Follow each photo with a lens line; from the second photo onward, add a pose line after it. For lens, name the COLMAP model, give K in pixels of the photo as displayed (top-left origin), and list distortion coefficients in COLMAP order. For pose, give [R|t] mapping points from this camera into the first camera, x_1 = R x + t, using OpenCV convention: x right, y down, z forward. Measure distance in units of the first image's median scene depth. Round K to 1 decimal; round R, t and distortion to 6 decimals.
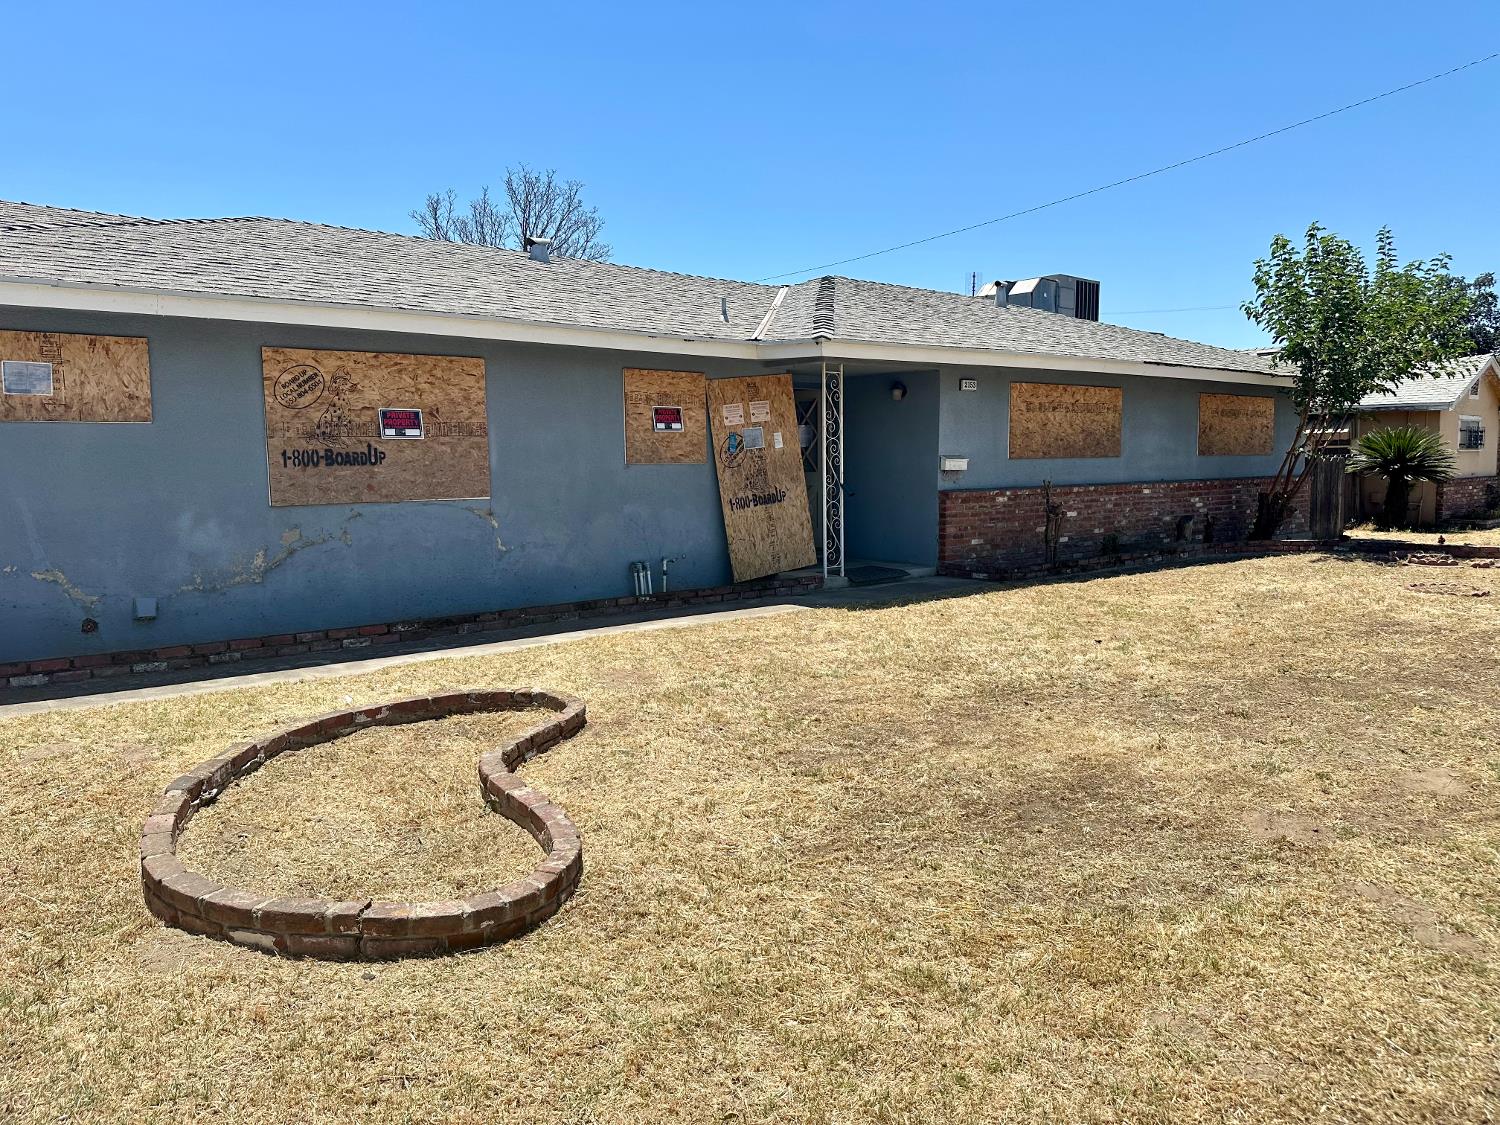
lens RADIAL K [[1072.9, 0, 729.9], [0, 1072.9, 536.4], [0, 0, 1]] dist [0.170149, -0.248649]
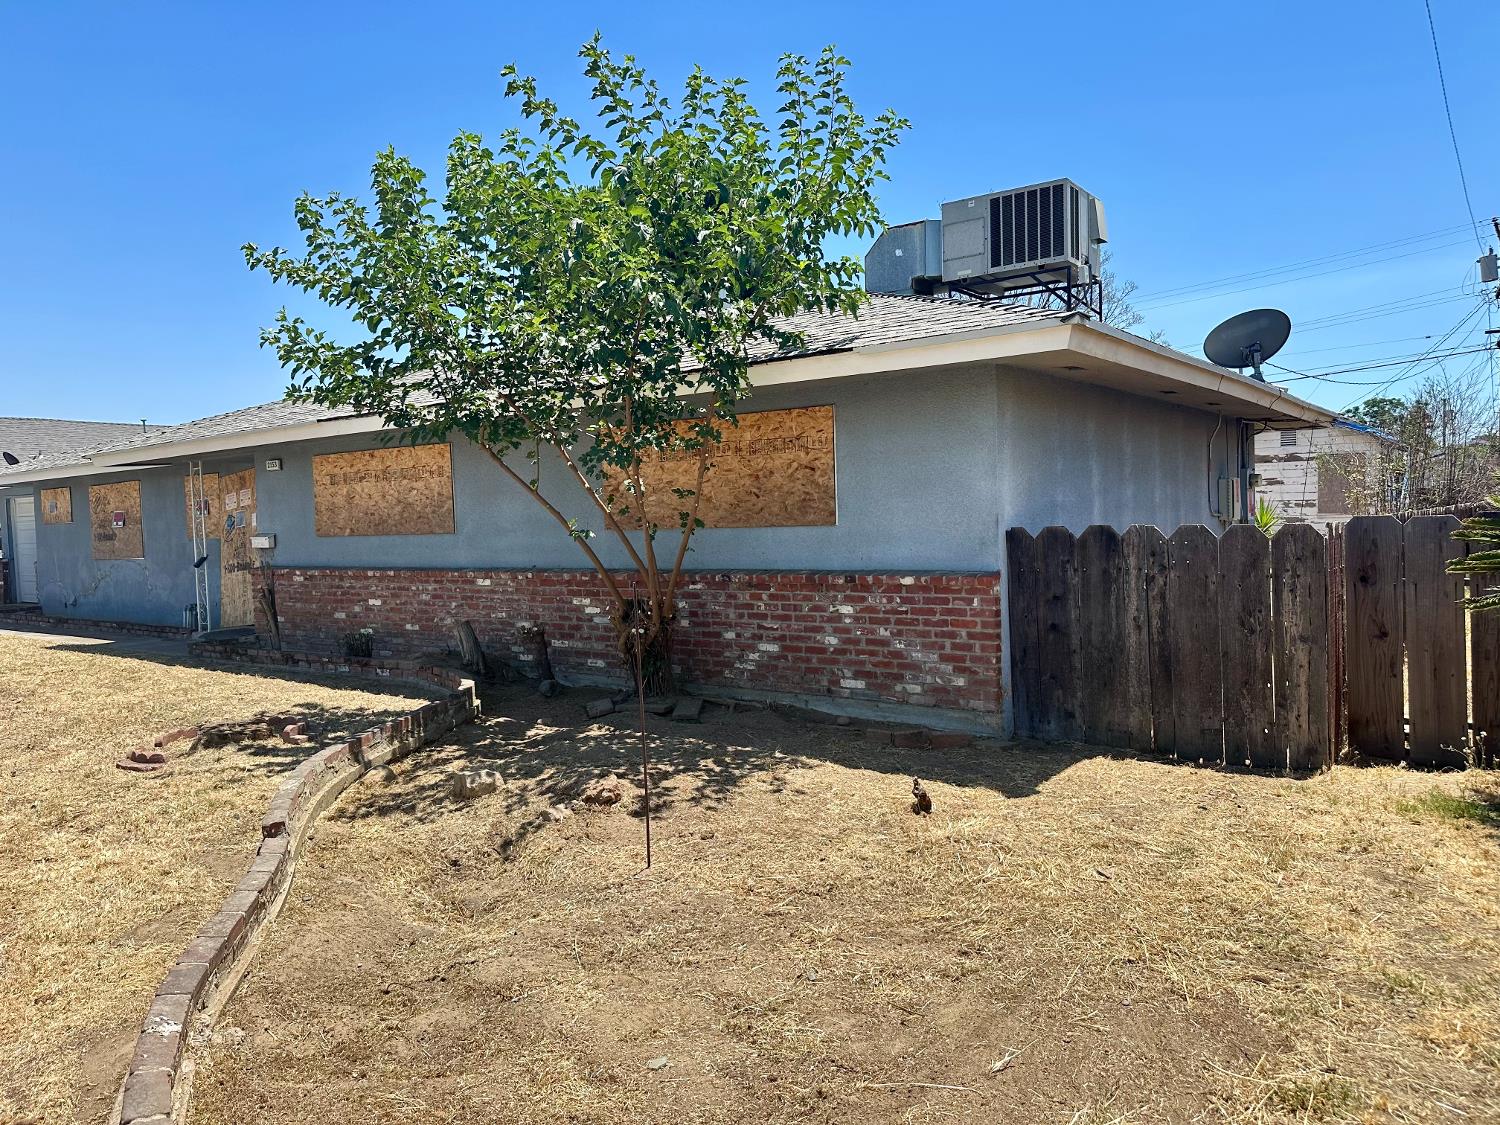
lens RADIAL K [[1072.9, 0, 729.9], [0, 1072.9, 536.4], [0, 0, 1]] dist [0.170149, -0.248649]
pose [[0.199521, 0.024930, -0.979576, 1.907068], [-0.039198, 0.999079, 0.017443, -0.154816], [0.979109, 0.034917, 0.200314, 1.756971]]
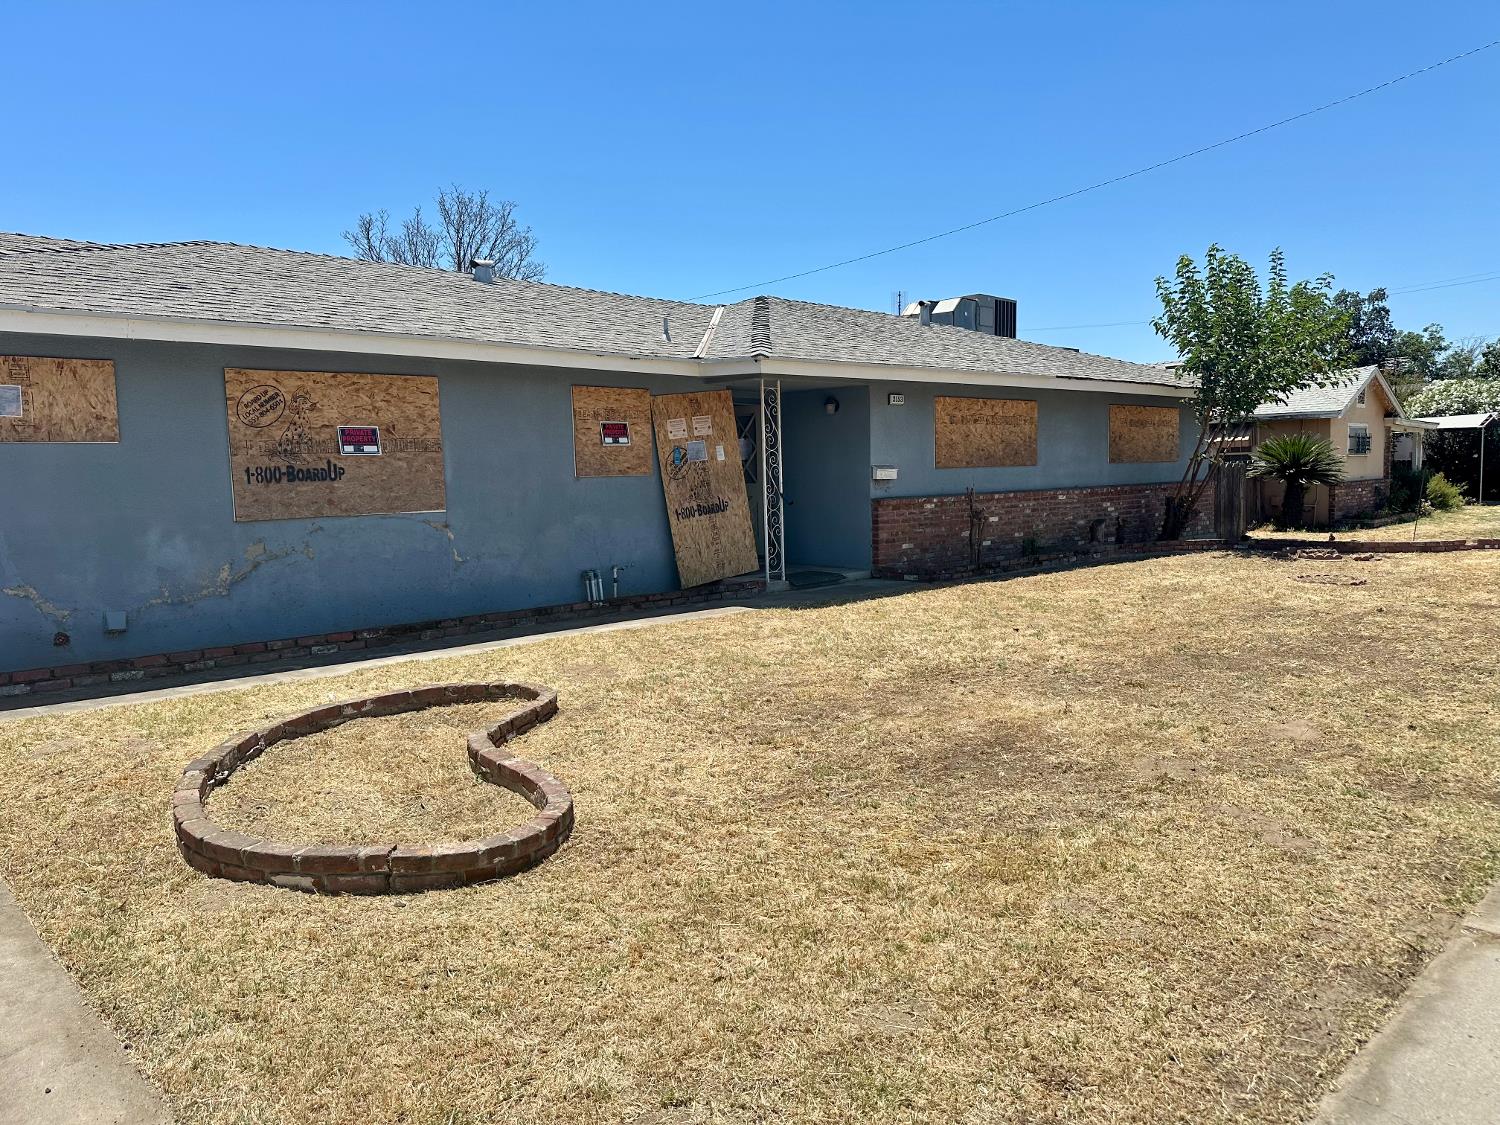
lens RADIAL K [[1077.0, 0, 738.3], [0, 1077.0, 547.0], [0, 0, 1]] dist [0.175595, -0.252367]
pose [[0.997432, -0.019840, 0.068814, -0.015897], [0.020281, 0.999778, -0.005716, 0.012329], [-0.068685, 0.007097, 0.997613, -0.074349]]
